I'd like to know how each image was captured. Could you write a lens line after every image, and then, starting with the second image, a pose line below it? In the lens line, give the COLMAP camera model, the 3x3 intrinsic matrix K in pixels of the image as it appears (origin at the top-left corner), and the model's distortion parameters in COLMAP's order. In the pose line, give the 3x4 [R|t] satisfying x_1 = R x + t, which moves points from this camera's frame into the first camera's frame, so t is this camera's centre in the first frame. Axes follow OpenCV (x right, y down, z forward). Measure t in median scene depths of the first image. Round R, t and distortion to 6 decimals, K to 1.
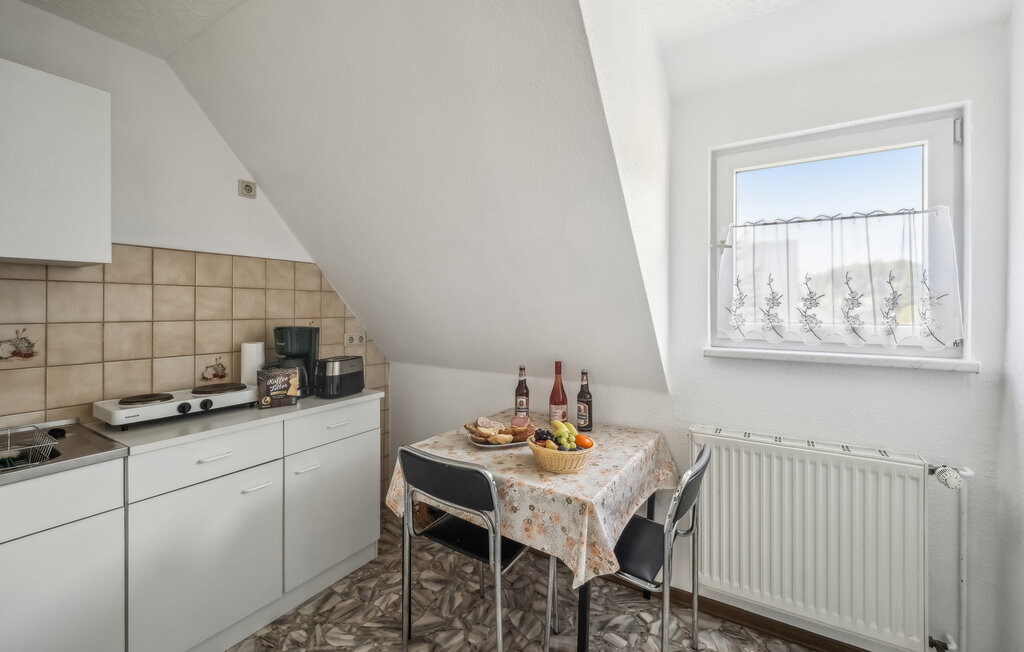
lens RADIAL K [[416.6, 0, 512.3], [0, 416.6, 305.5], [0, 0, 1]] dist [0.000226, -0.000600]
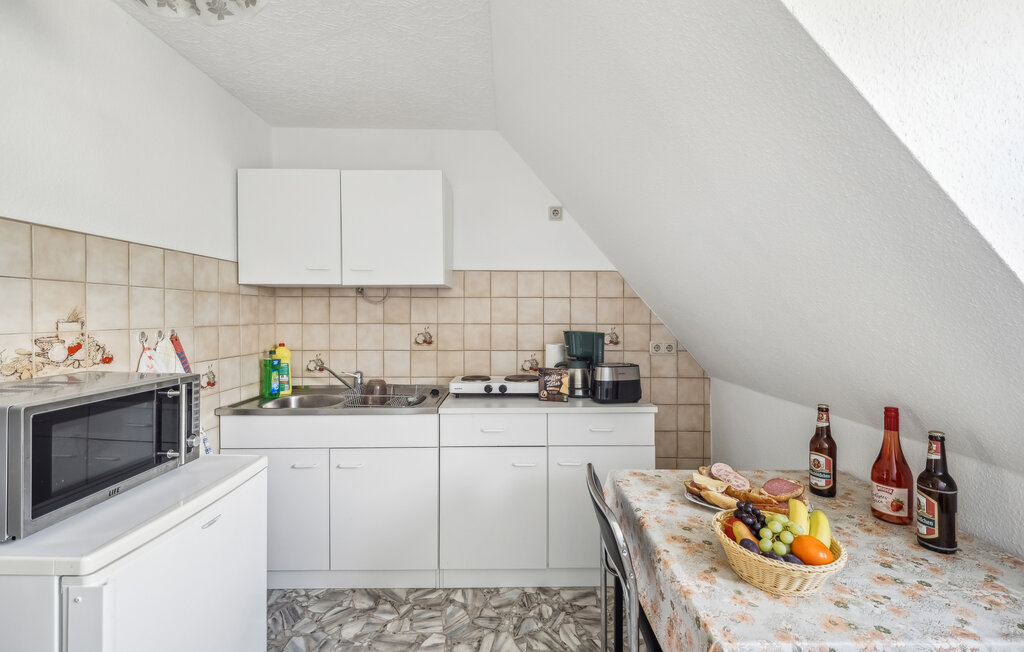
lens RADIAL K [[419.8, 0, 510.7], [0, 419.8, 314.5], [0, 0, 1]] dist [0.013524, -0.010360]
pose [[0.549398, -0.001324, -0.835560, 0.331696], [0.005128, 0.999985, 0.001787, 0.004629], [0.835545, -0.005266, 0.549397, 0.278744]]
